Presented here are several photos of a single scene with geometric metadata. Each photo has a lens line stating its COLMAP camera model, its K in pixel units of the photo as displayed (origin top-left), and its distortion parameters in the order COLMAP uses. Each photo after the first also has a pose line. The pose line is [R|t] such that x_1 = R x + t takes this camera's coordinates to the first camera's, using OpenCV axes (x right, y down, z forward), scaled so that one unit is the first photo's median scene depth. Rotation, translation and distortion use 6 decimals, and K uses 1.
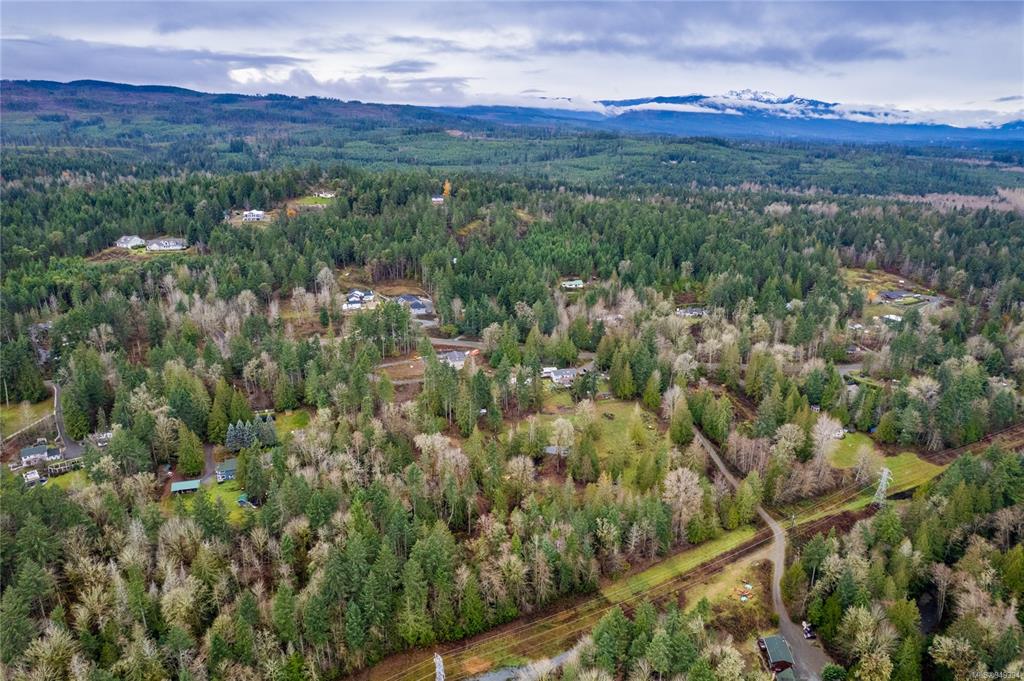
lens RADIAL K [[657.4, 0, 515.1], [0, 657.4, 339.4], [0, 0, 1]] dist [-0.076441, 0.066430]
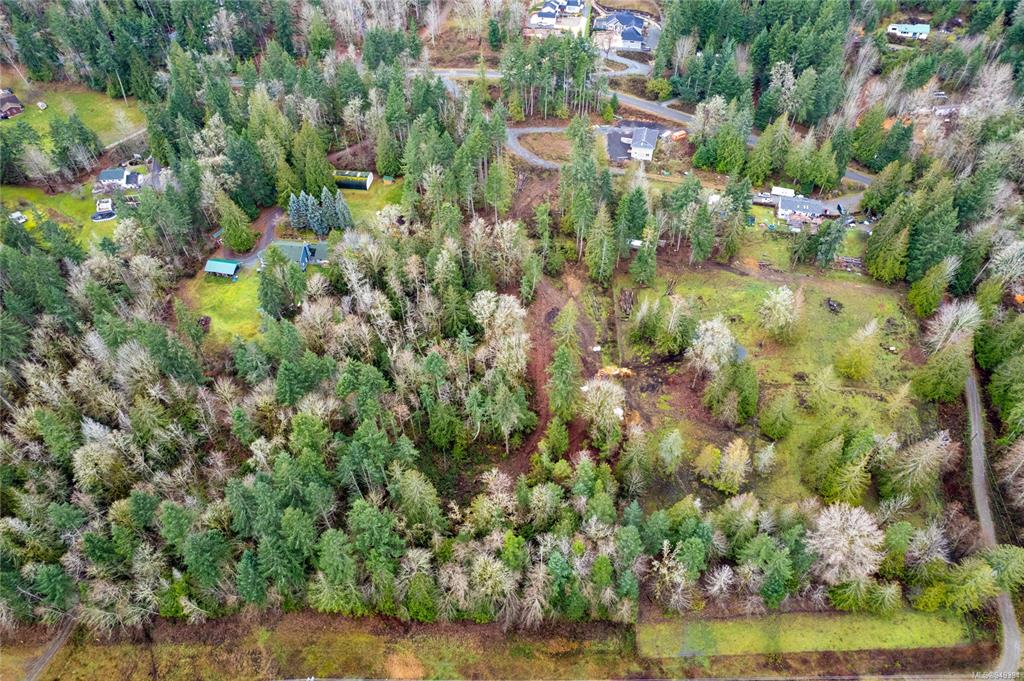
lens RADIAL K [[657.4, 0, 516.1], [0, 657.4, 340.6], [0, 0, 1]] dist [-0.076441, 0.066430]
pose [[0.874051, 0.339015, -0.348000, 0.096876], [-0.137016, 0.859226, 0.492906, -0.106305], [0.466113, -0.383143, 0.797458, 0.330746]]
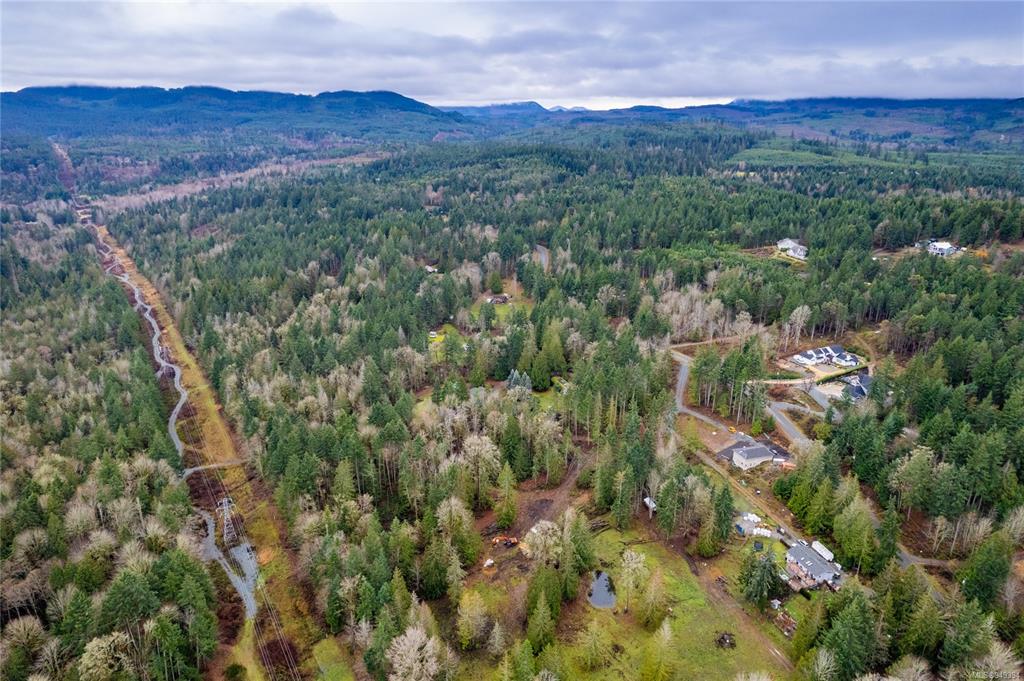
lens RADIAL K [[657.4, 0, 511.8], [0, 657.4, 337.1], [0, 0, 1]] dist [-0.076441, 0.066430]
pose [[0.039254, 0.296498, -0.954226, 0.543025], [-0.327598, 0.906000, 0.268037, -0.192123], [0.944001, 0.302081, 0.132696, 0.619701]]
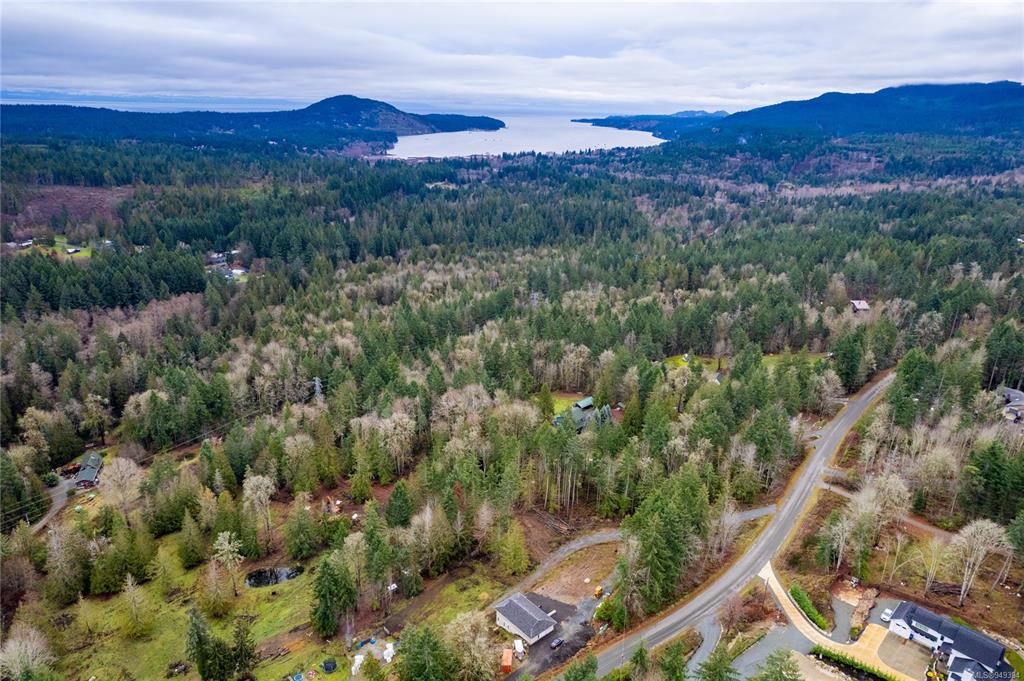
lens RADIAL K [[657.4, 0, 523.4], [0, 657.4, 325.5], [0, 0, 1]] dist [-0.076441, 0.066430]
pose [[-0.890346, 0.112166, -0.441252, 0.088330], [-0.175320, 0.809972, 0.559650, -0.393940], [0.420175, 0.575643, -0.701490, 1.206595]]
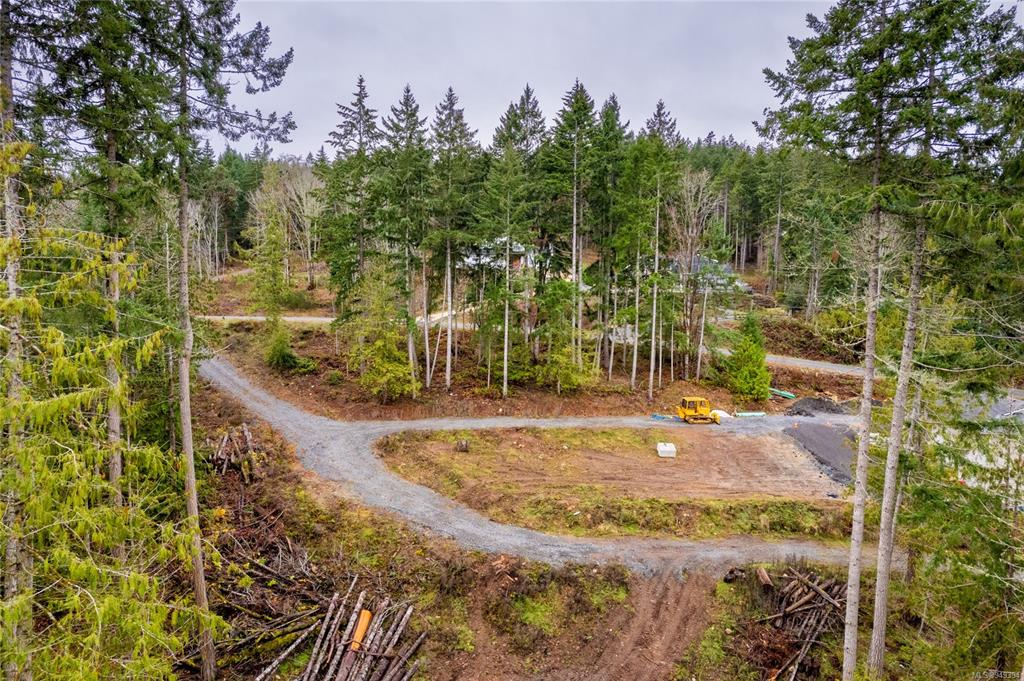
lens RADIAL K [[657.4, 0, 510.8], [0, 657.4, 342.3], [0, 0, 1]] dist [-0.076441, 0.066430]
pose [[0.924499, 0.036122, -0.379469, -0.133438], [-0.127126, 0.967724, -0.217597, 0.054054], [0.359362, 0.249408, 0.899252, 0.837576]]
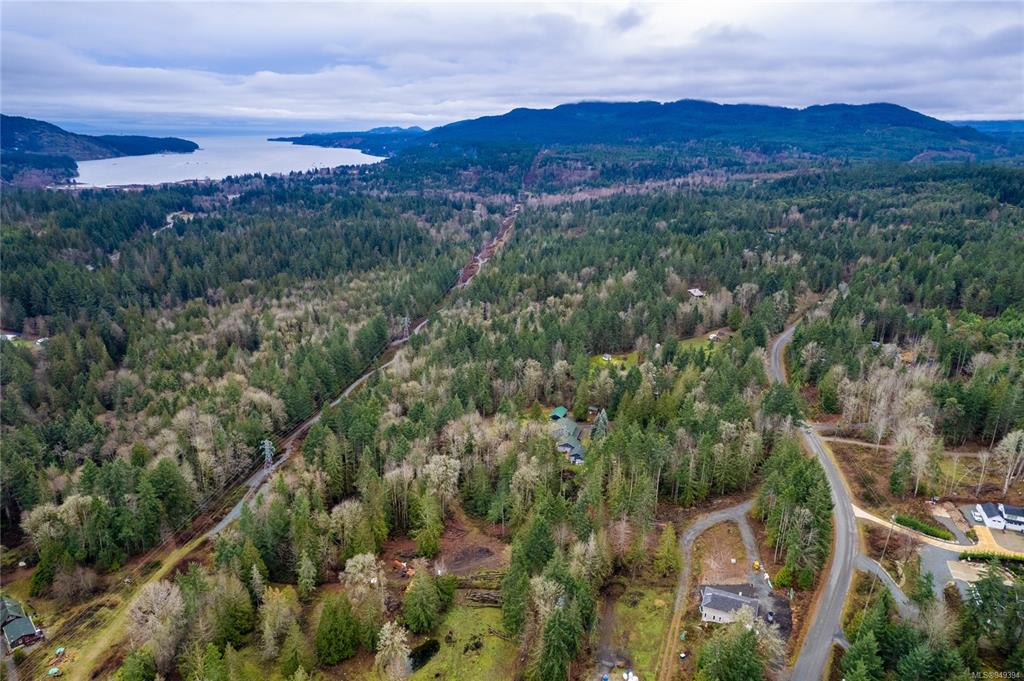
lens RADIAL K [[657.4, 0, 513.0], [0, 657.4, 339.6], [0, 0, 1]] dist [-0.076441, 0.066430]
pose [[-0.617852, 0.216670, -0.755853, 0.335381], [-0.271874, 0.843125, 0.463924, -0.322113], [0.737797, 0.492133, -0.462019, 1.010077]]
